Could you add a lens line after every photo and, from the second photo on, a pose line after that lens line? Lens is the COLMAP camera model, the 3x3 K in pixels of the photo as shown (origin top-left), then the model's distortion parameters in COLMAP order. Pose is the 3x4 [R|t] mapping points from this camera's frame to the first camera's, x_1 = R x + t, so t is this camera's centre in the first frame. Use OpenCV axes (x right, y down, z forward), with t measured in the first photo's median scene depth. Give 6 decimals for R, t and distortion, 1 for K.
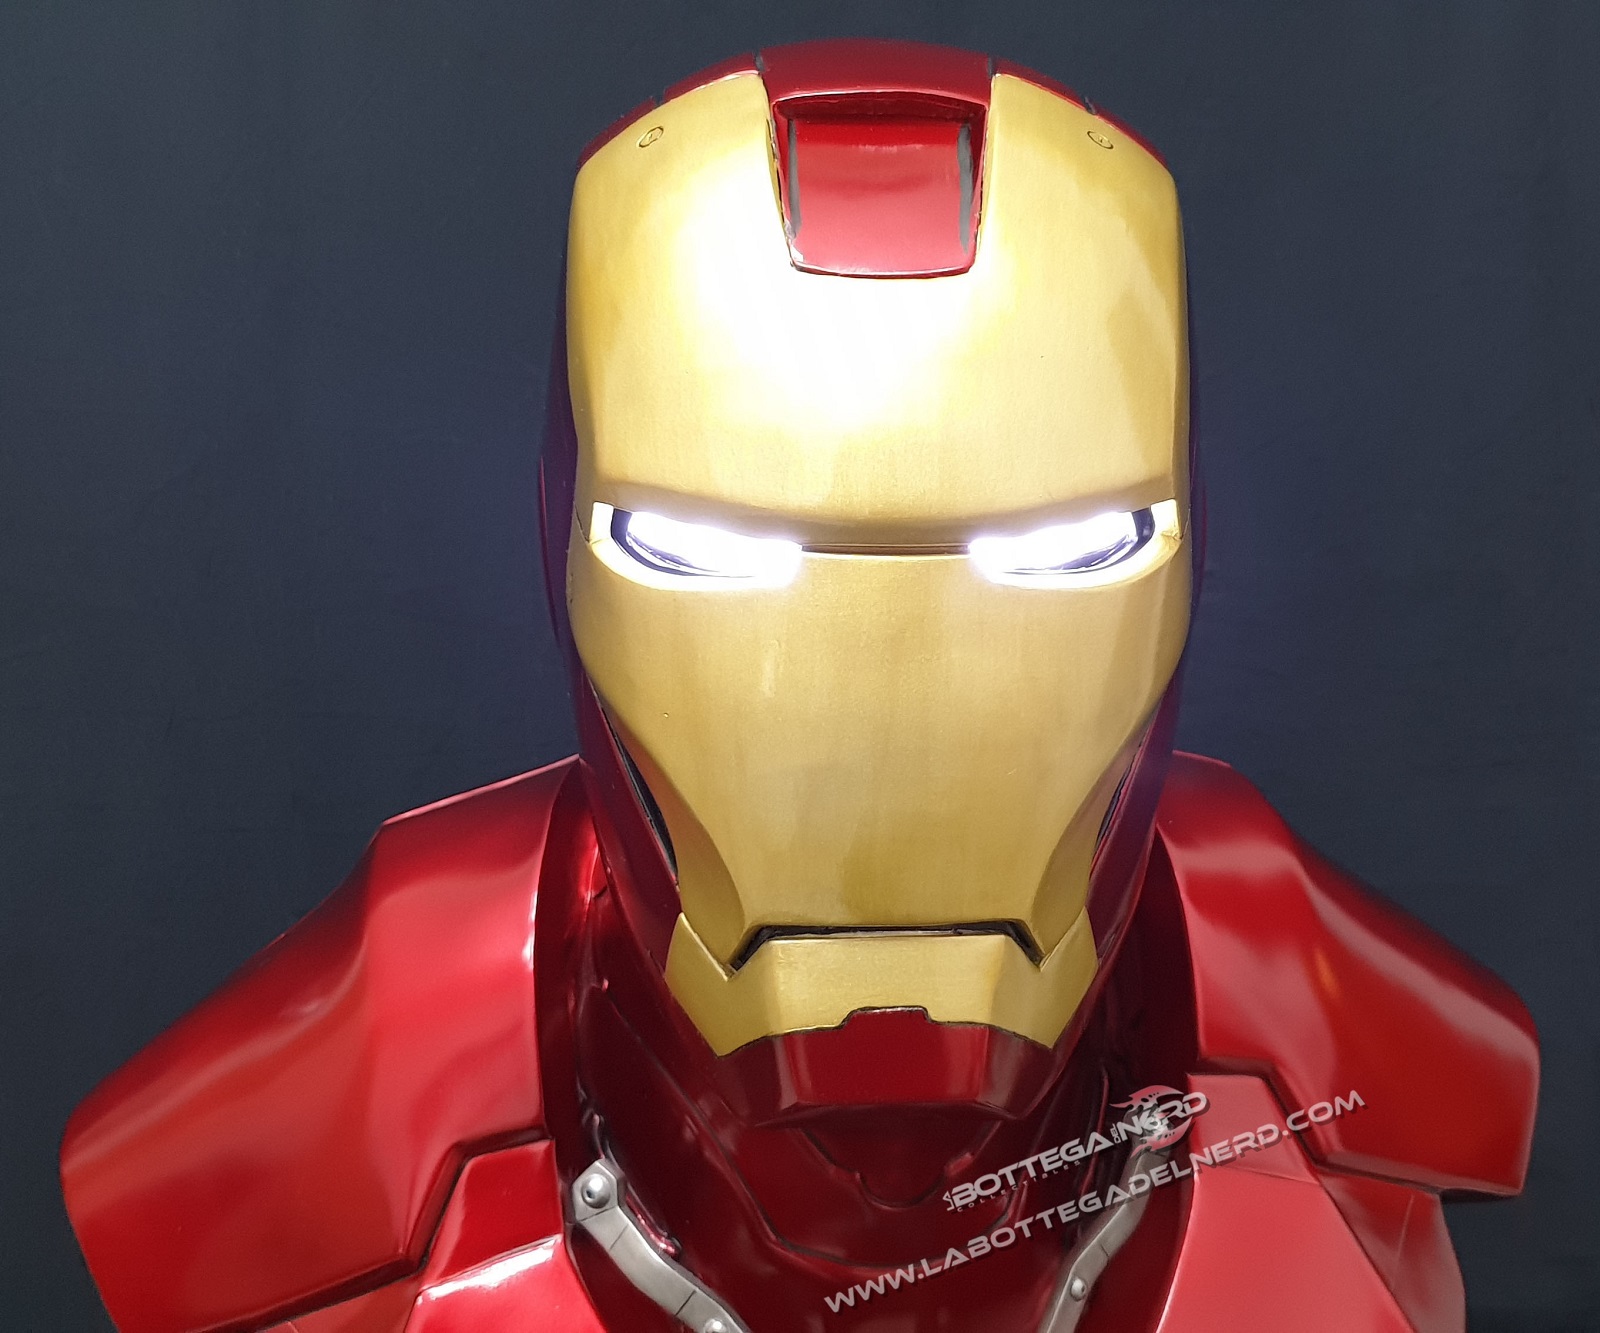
lens RADIAL K [[1796.3, 0, 929.7], [0, 1796.3, 664.6], [0, 0, 1]] dist [0.154971, -0.532274]
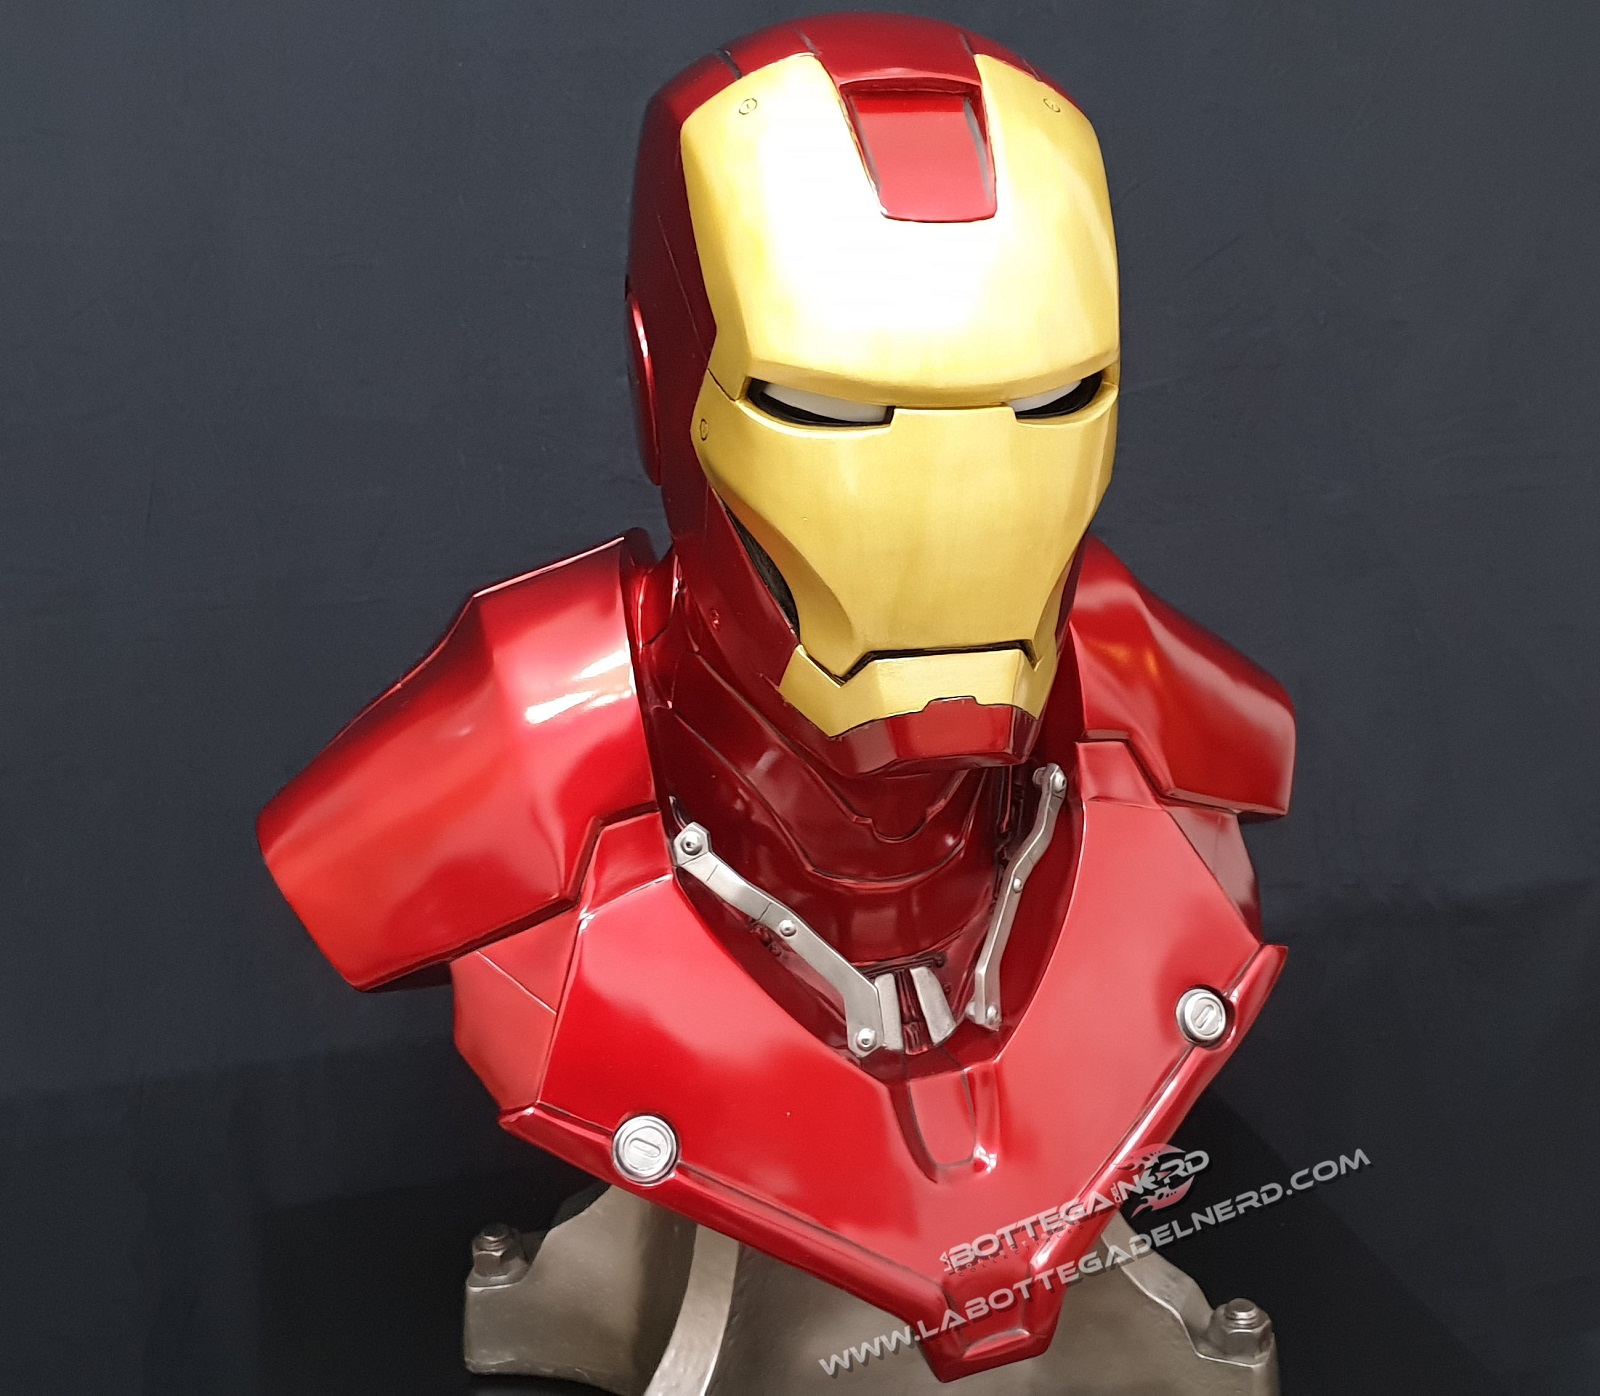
lens RADIAL K [[1807.6, 0, 888.8], [0, 1807.6, 677.9], [0, 0, 1]] dist [0.168526, -0.525152]
pose [[0.984508, -0.055537, 0.166313, -0.265487], [0.030121, 0.987981, 0.151613, -0.053628], [-0.172734, -0.144254, 0.974348, -0.413986]]
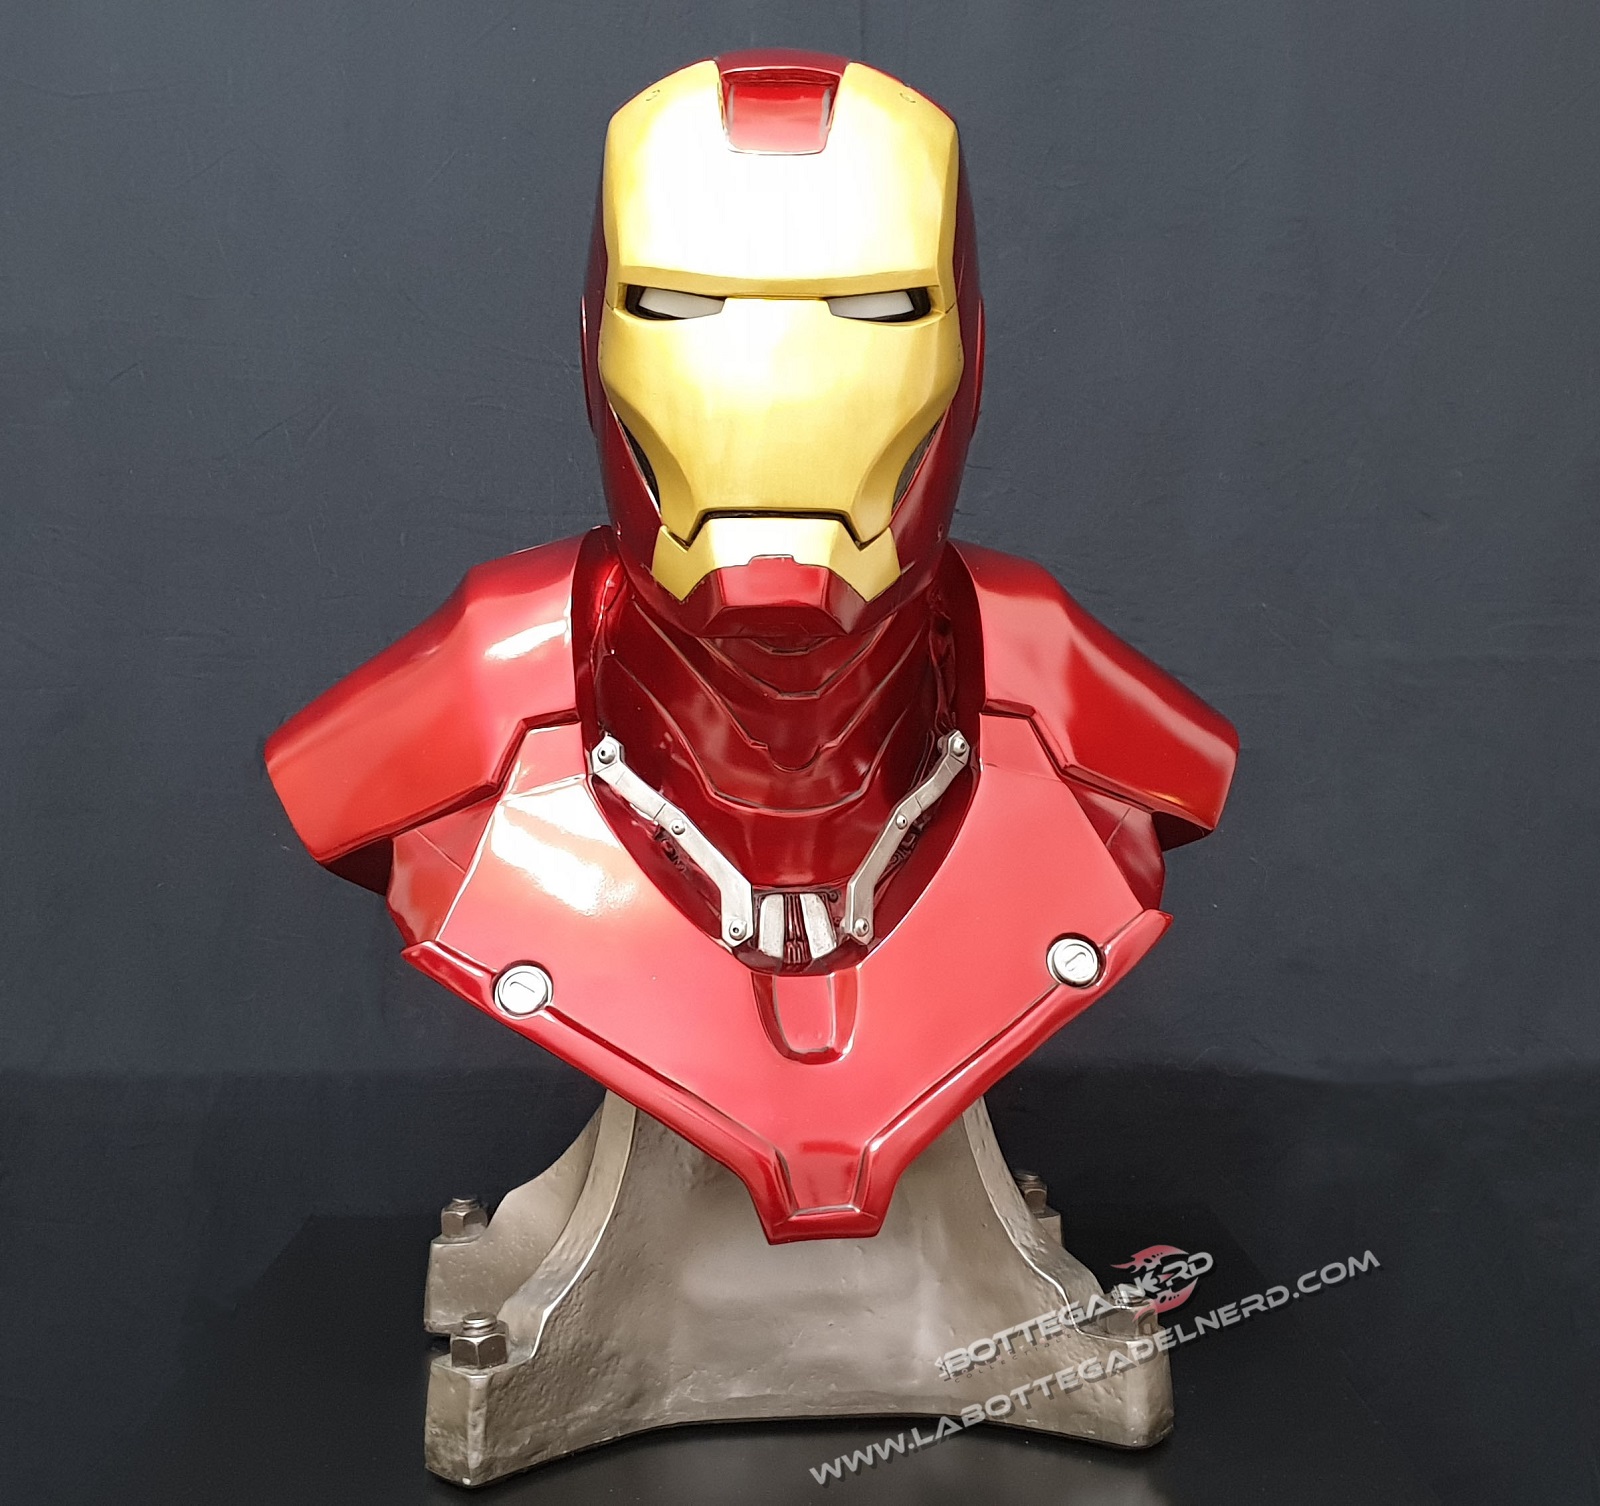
lens RADIAL K [[1912.9, 0, 833.7], [0, 1912.9, 757.0], [0, 0, 1]] dist [0.226072, -0.741910]
pose [[0.998748, 0.013894, -0.048047, 0.105756], [-0.016750, 0.998084, -0.059567, 0.398788], [0.047128, 0.060297, 0.997067, -0.726458]]
